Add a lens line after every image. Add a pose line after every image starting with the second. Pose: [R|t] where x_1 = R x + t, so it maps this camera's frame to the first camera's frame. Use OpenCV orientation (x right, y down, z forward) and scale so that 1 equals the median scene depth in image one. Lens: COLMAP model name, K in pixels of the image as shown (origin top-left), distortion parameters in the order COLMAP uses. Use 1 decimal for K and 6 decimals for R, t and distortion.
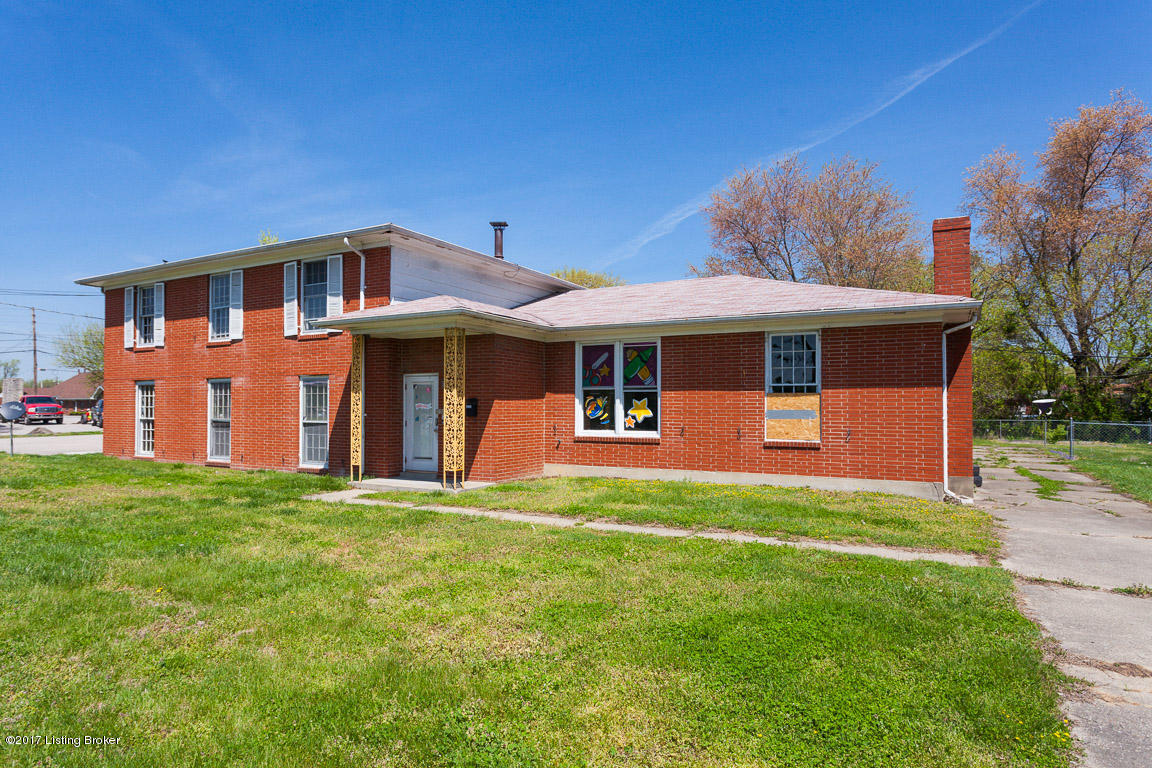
lens RADIAL K [[702.3, 0, 576.2], [0, 702.3, 385.8], [0, 0, 1]] dist [-0.007865, -0.000899]
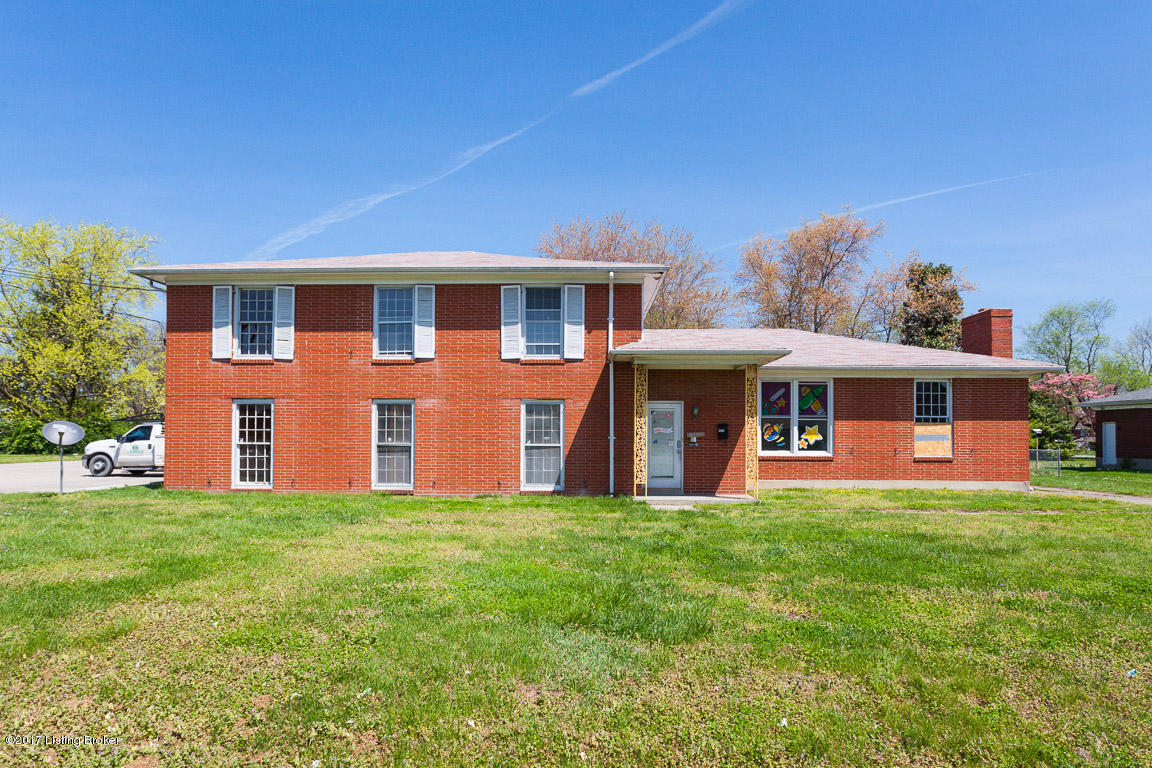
lens RADIAL K [[688.2, 0, 583.5], [0, 688.2, 424.0], [0, 0, 1]] dist [-0.002158, -0.000580]
pose [[0.881586, 0.011250, 0.471889, -0.839243], [-0.017539, 0.999806, 0.008930, 0.011143], [-0.471698, -0.016149, 0.881613, 0.093691]]
